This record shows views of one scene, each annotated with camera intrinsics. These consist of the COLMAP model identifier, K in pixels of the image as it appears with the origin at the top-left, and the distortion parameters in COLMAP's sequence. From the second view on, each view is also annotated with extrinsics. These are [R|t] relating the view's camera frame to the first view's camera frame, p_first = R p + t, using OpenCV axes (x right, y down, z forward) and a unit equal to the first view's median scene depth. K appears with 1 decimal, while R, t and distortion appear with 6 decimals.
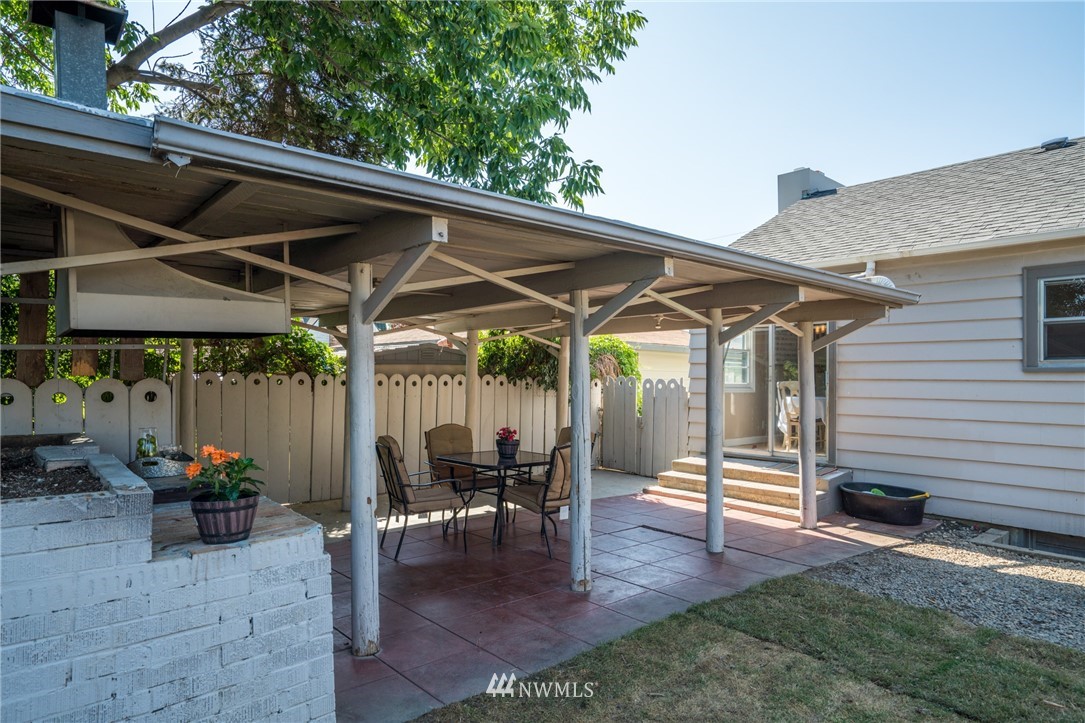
lens RADIAL K [[661.9, 0, 544.1], [0, 661.9, 364.6], [0, 0, 1]] dist [-0.039446, 0.055605]
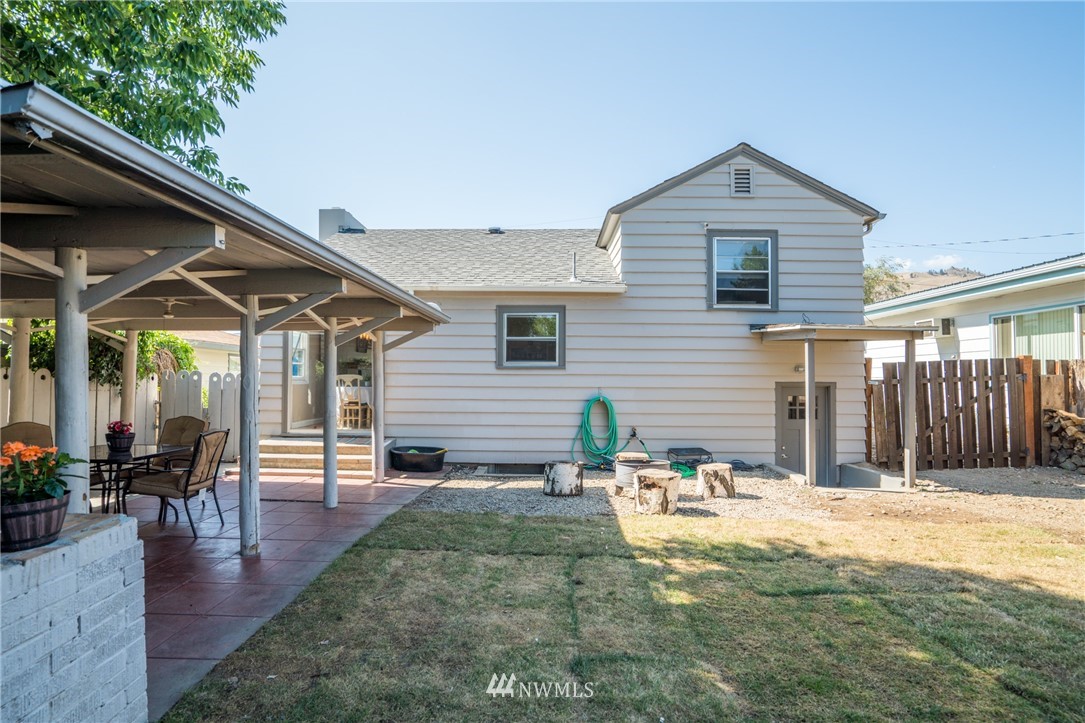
lens RADIAL K [[559.7, 0, 538.3], [0, 559.7, 366.1], [0, 0, 1]] dist [-0.055254, 0.033035]
pose [[0.668390, 0.010405, 0.743738, -0.277371], [-0.015764, 0.999876, 0.000178, 0.003124], [-0.743644, -0.011843, 0.668471, -0.016063]]
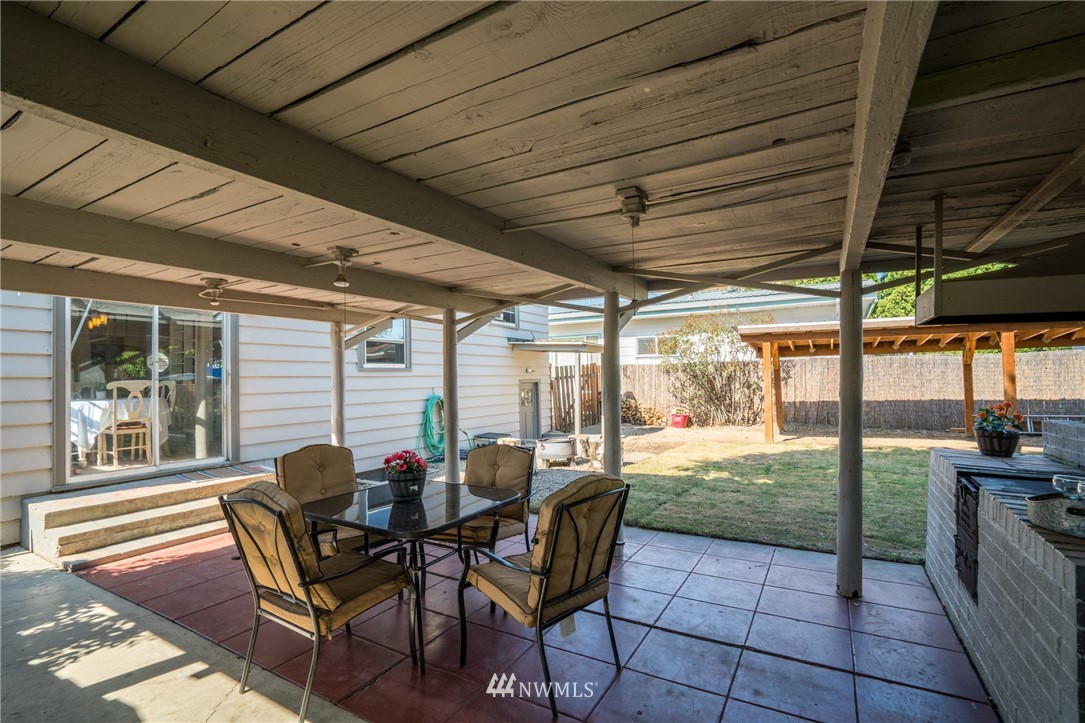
lens RADIAL K [[505.1, 0, 542.5], [0, 505.1, 361.5], [0, 0, 1]] dist [-0.045182, 0.024910]
pose [[-0.323441, 0.034438, 0.945621, -0.579376], [0.001353, 0.999353, -0.035932, 0.036672], [-0.946247, -0.010342, -0.323278, 1.090310]]
